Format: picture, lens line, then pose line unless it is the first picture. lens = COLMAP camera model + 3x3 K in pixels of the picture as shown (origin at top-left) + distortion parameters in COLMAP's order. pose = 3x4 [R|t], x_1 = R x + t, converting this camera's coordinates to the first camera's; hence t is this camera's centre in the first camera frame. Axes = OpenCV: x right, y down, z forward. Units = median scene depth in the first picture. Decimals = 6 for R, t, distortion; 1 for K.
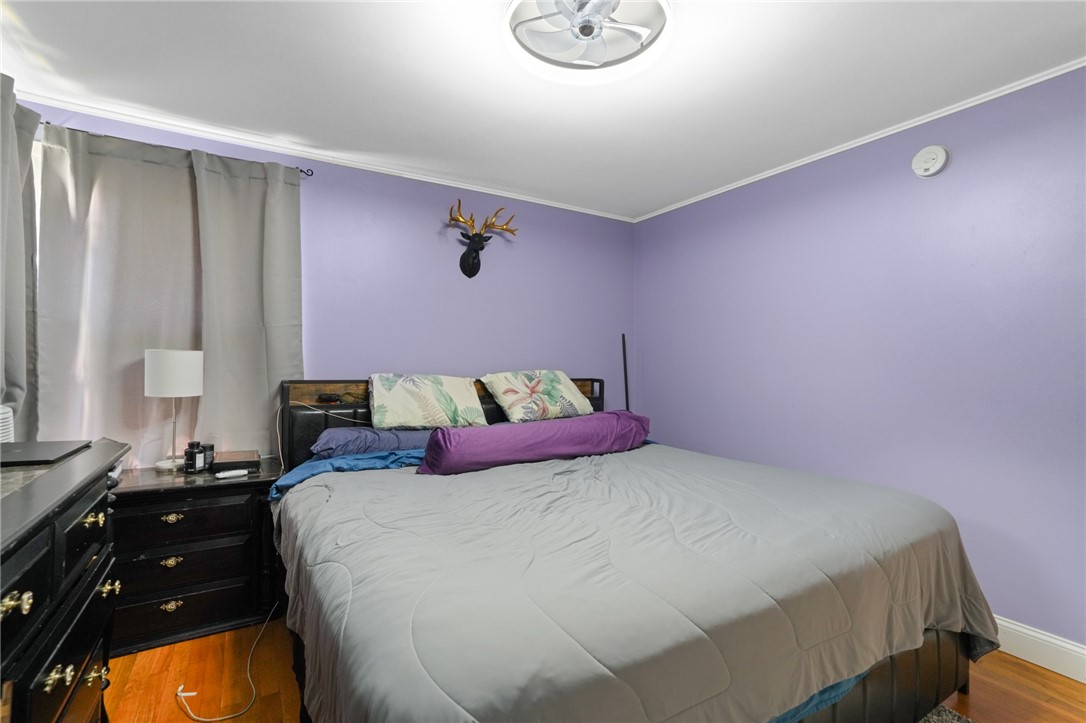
lens RADIAL K [[501.8, 0, 540.8], [0, 501.8, 369.8], [0, 0, 1]] dist [-0.032814, 0.023639]
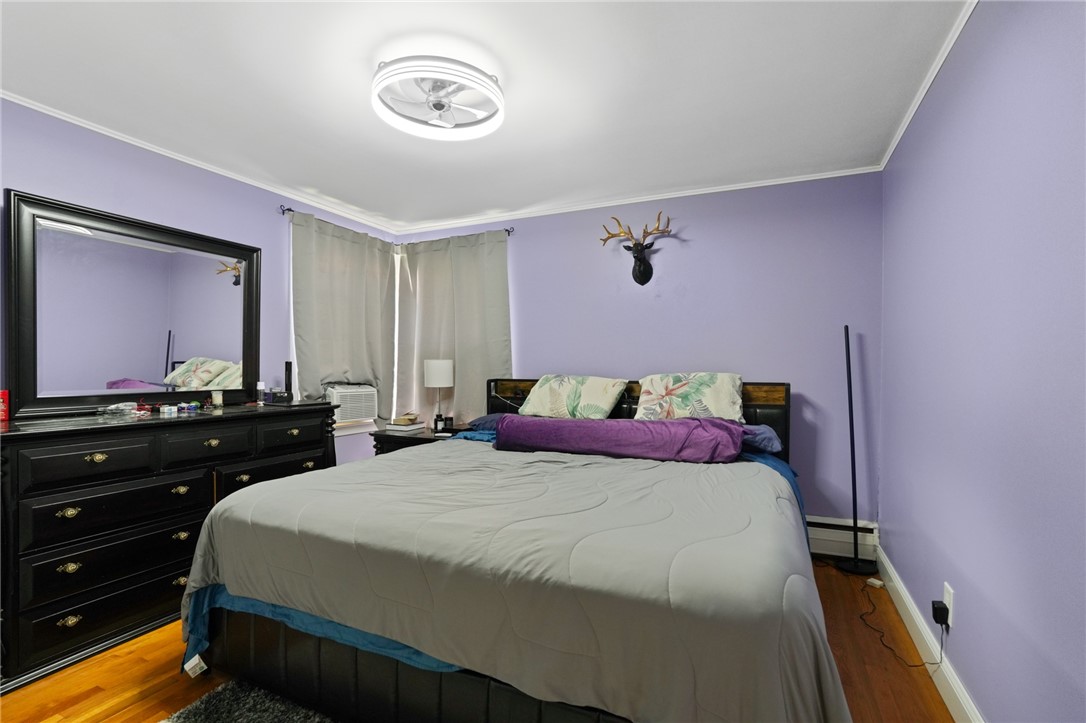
lens RADIAL K [[504.4, 0, 544.4], [0, 504.4, 377.0], [0, 0, 1]] dist [0.000429, 0.000042]
pose [[0.574119, 0.006482, -0.818746, 0.747951], [-0.007361, 0.999969, 0.002755, 0.010855], [0.818739, 0.004445, 0.574149, 0.266668]]
